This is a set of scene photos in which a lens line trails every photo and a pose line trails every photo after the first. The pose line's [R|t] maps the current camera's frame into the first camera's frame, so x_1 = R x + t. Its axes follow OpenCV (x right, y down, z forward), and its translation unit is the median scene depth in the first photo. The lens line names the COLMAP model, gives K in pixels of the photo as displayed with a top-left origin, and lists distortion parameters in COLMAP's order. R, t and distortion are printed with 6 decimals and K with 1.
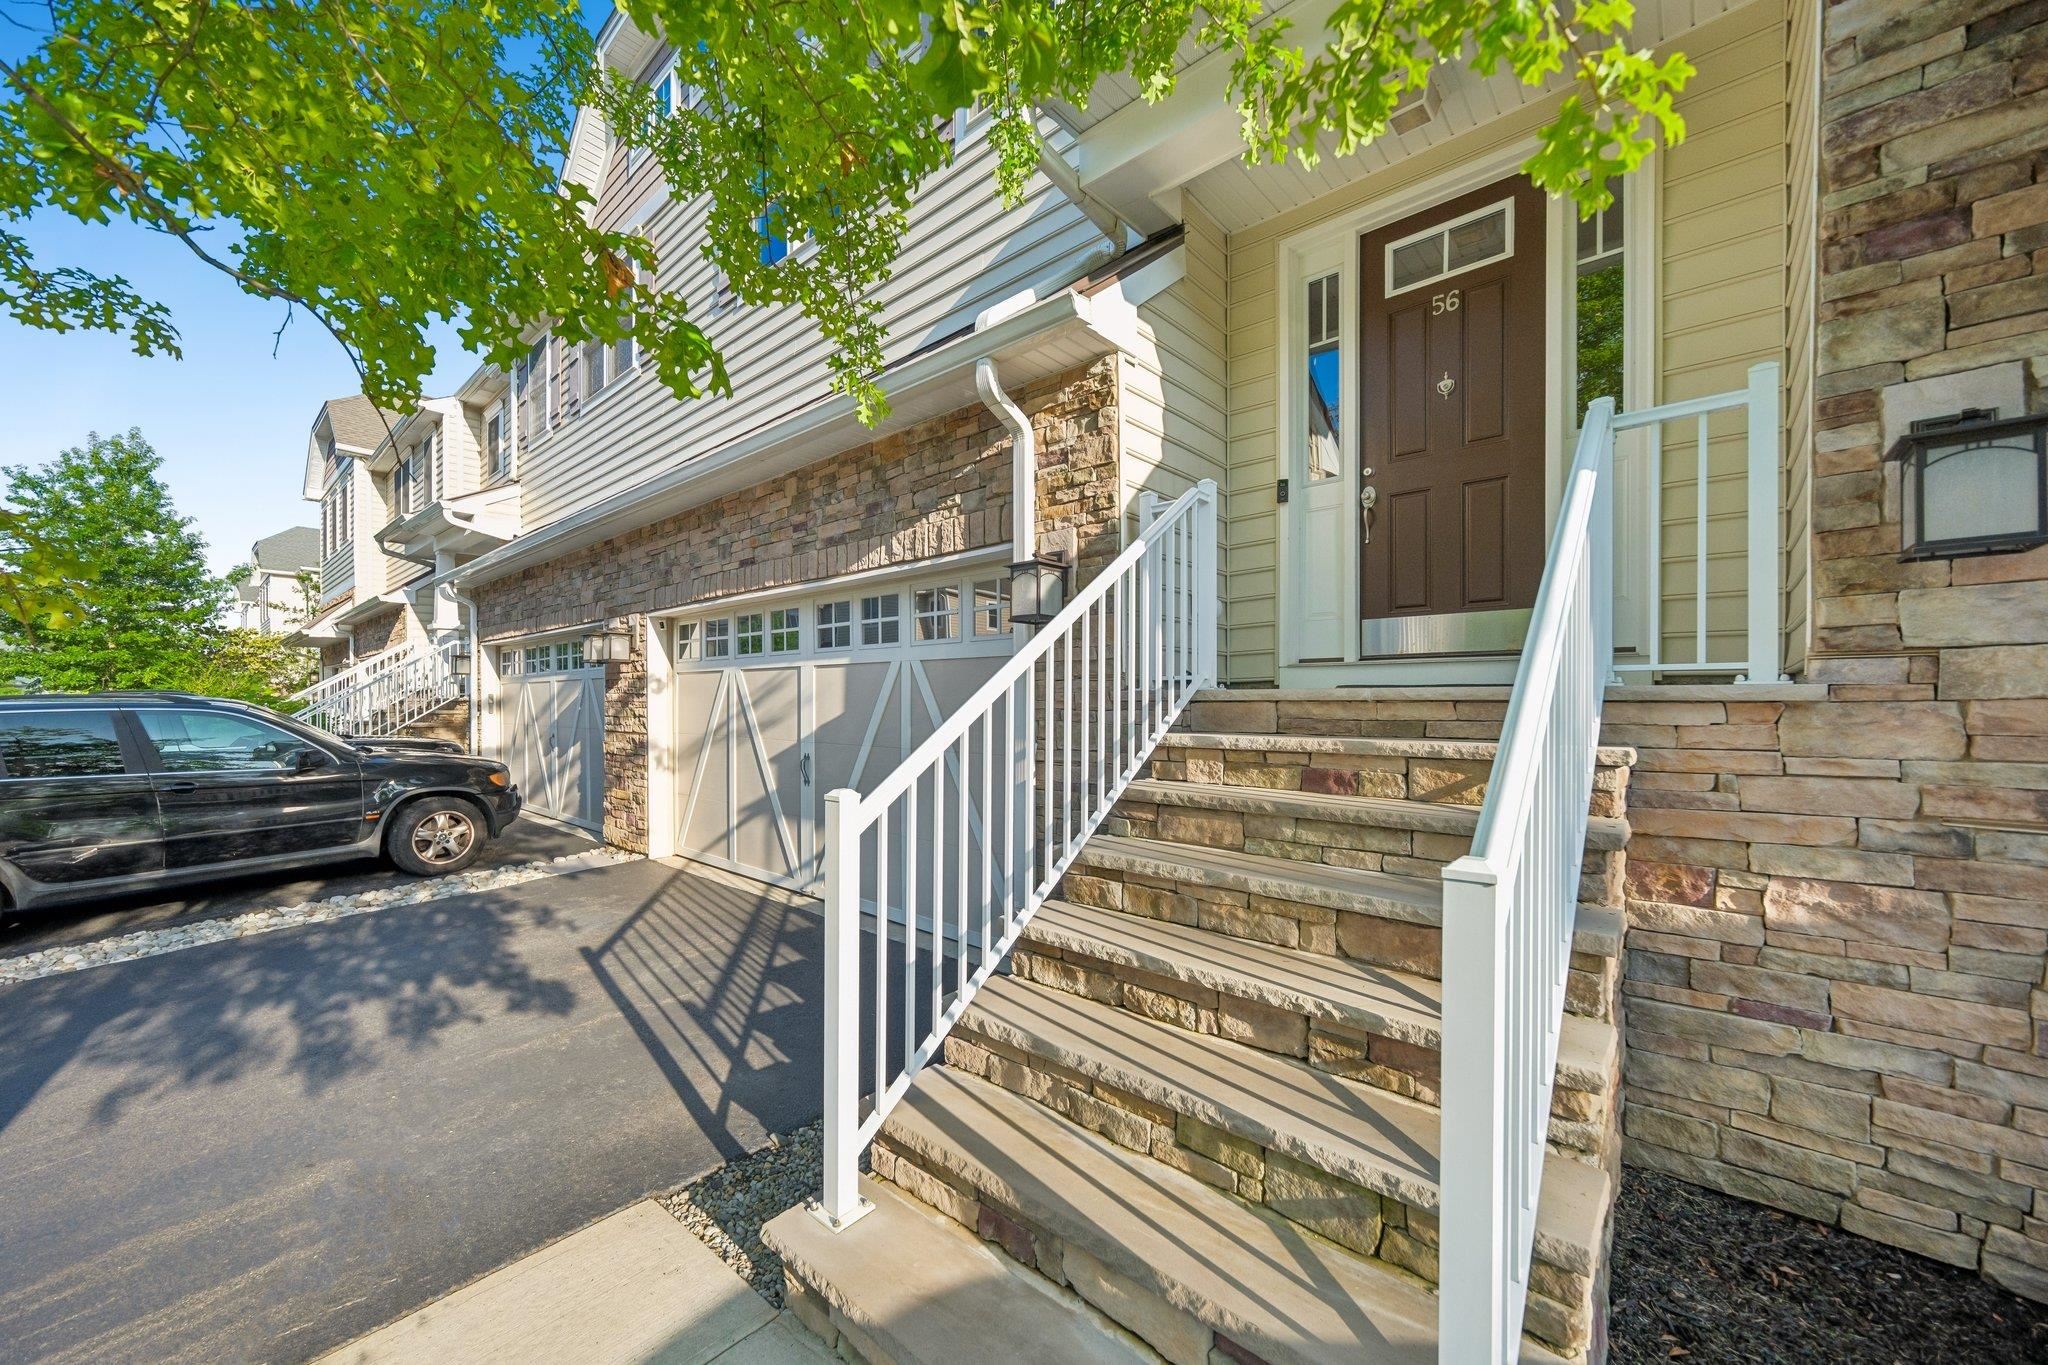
lens RADIAL K [[742.8, 0, 1019.7], [0, 742.8, 721.6], [0, 0, 1]] dist [0.000582, 0.000025]
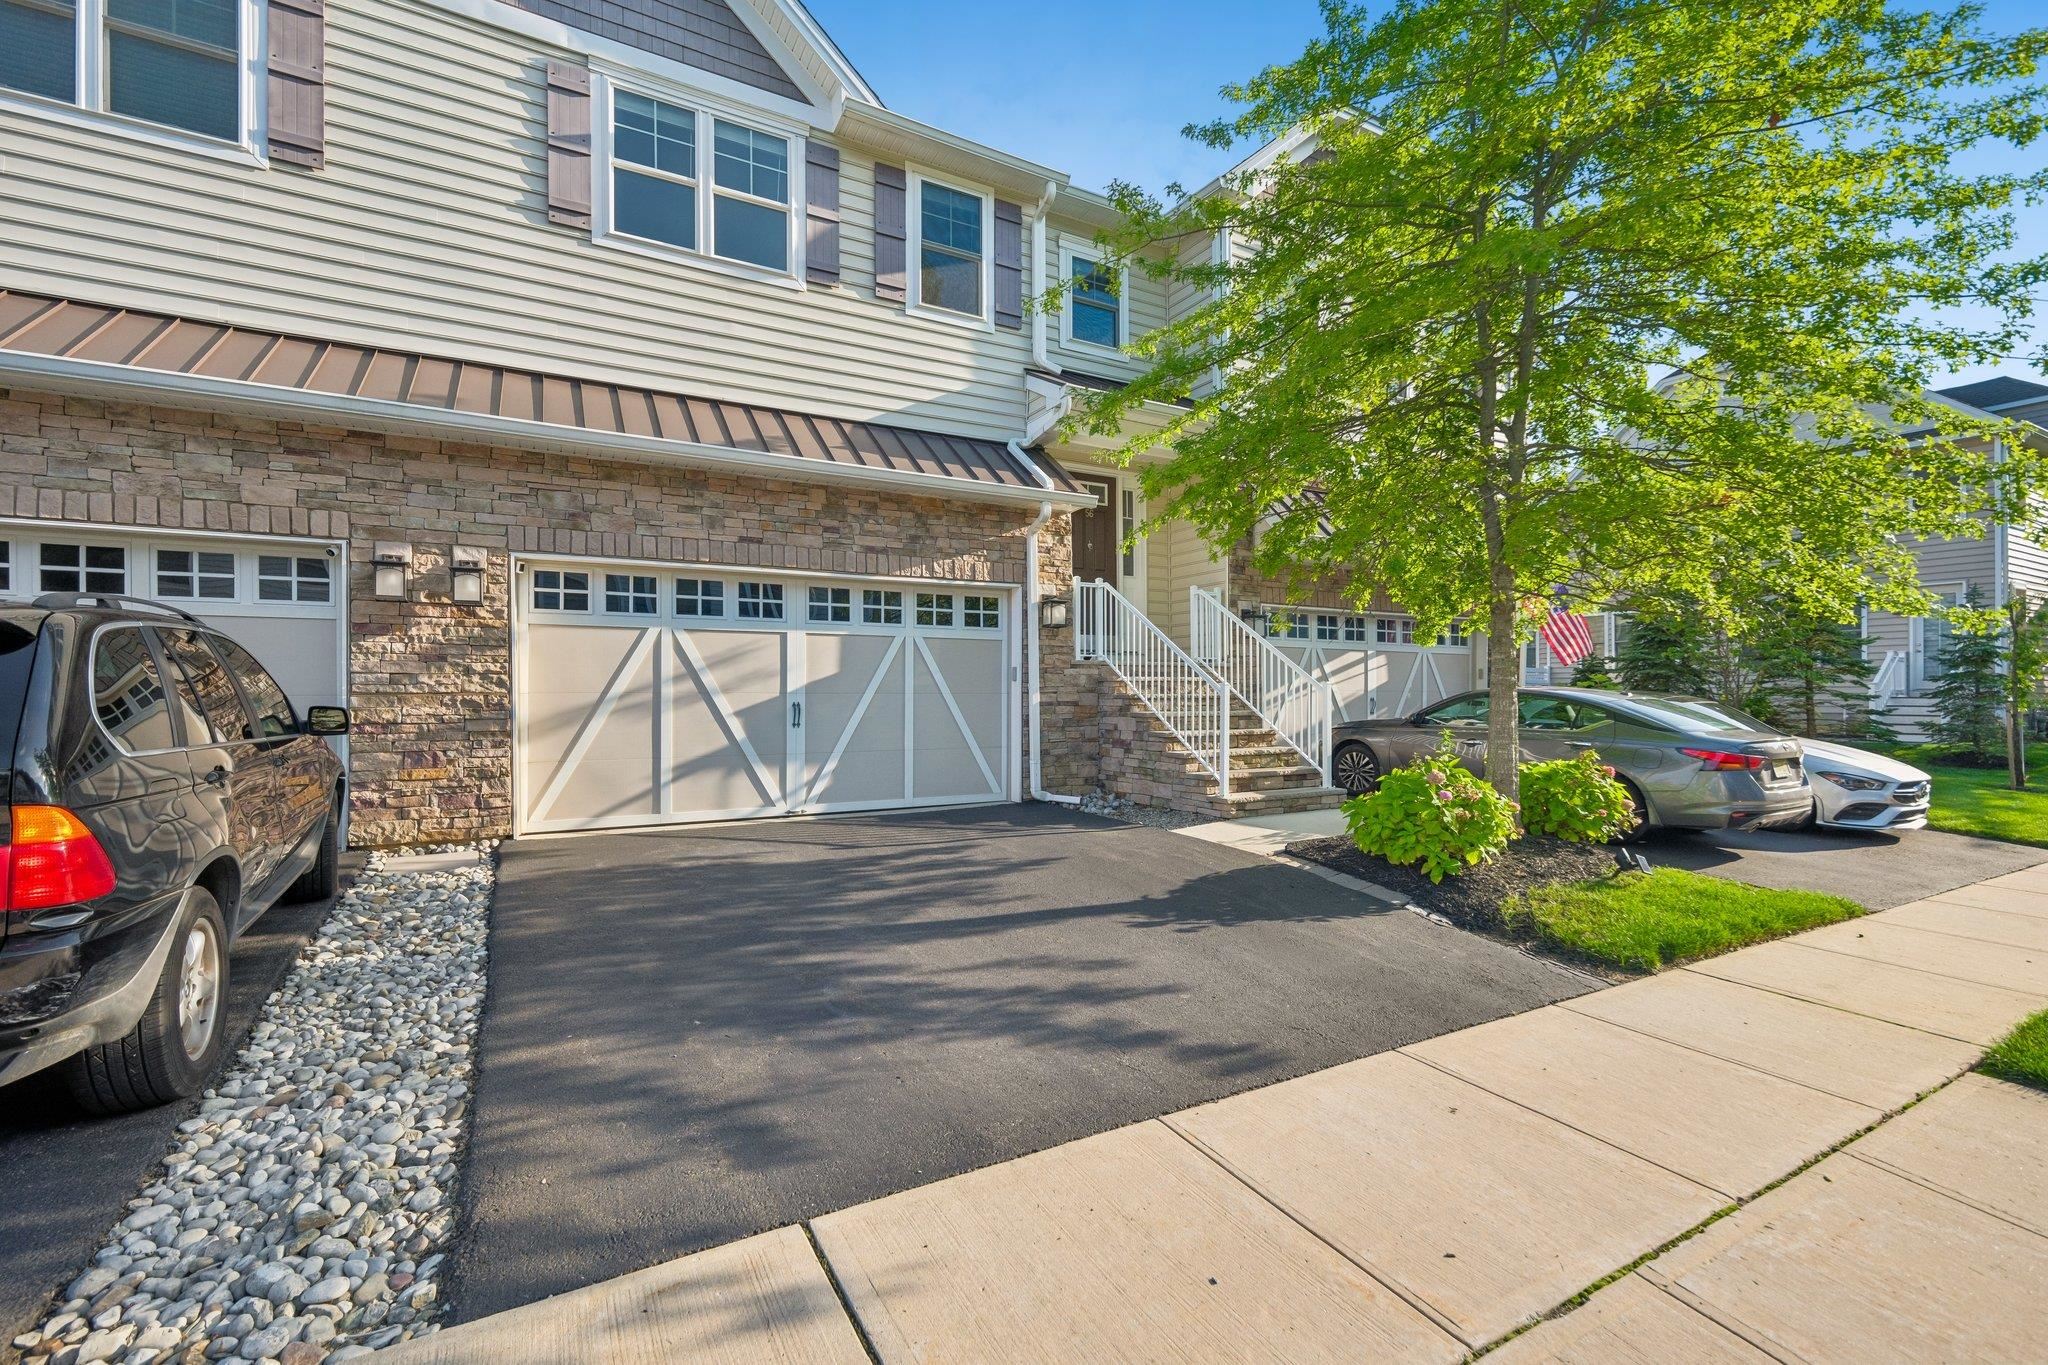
lens RADIAL K [[886.6, 0, 1024.0], [0, 886.6, 682.5], [0, 0, 1]] dist [0.000045, -0.000002]
pose [[0.321721, 0.001261, 0.946834, -1.716772], [0.023146, 0.999690, -0.009196, 0.032811], [-0.946552, 0.024874, 0.321592, 0.181058]]
